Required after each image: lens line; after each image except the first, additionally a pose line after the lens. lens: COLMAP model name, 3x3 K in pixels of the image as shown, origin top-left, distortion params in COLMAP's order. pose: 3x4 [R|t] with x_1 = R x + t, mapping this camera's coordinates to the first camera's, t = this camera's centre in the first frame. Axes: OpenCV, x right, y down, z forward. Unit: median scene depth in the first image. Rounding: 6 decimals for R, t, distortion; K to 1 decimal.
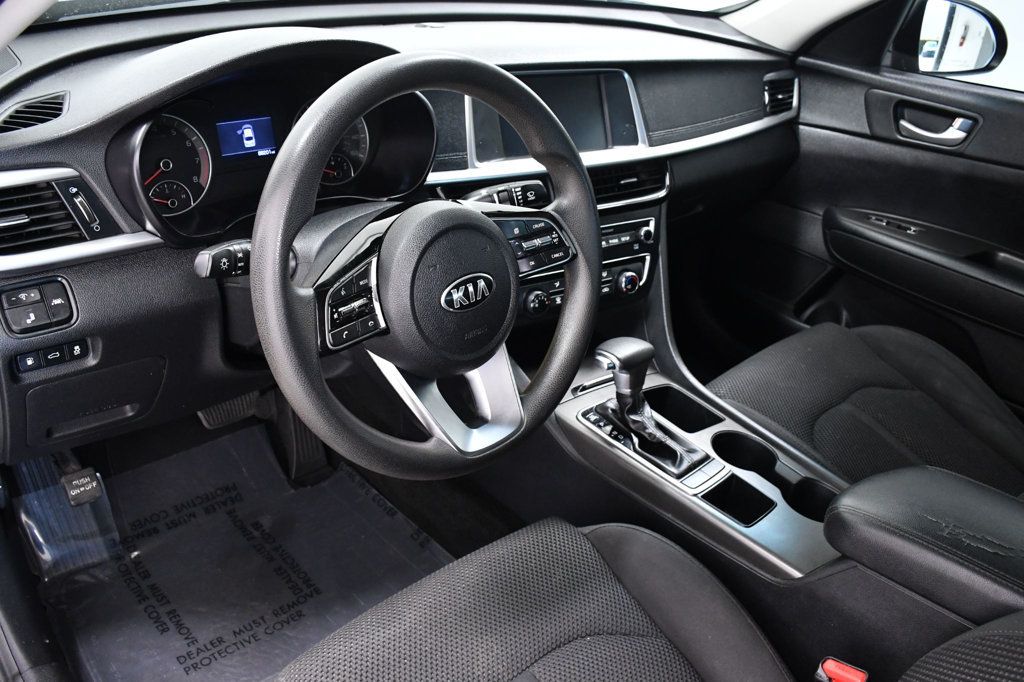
lens RADIAL K [[910.9, 0, 512.0], [0, 910.9, 341.0], [0, 0, 1]] dist [-0.014645, -0.003679]
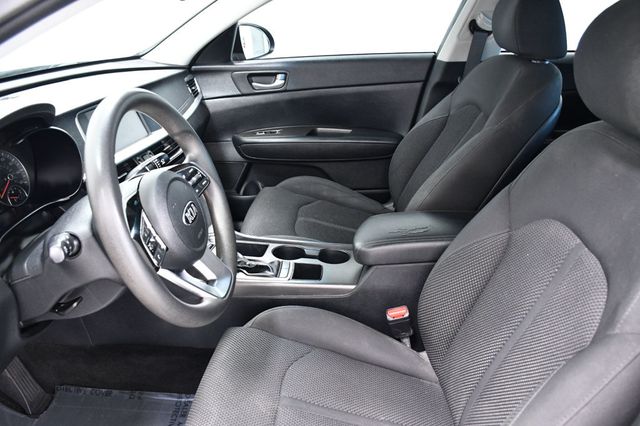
lens RADIAL K [[526.7, 0, 320.0], [0, 526.7, 213.0], [0, 0, 1]] dist [-0.122739, 0.117922]
pose [[0.721474, -0.380294, 0.578664, -0.257958], [0.407722, 0.908769, 0.088891, -0.024048], [-0.559677, 0.171801, 0.810707, 0.024618]]
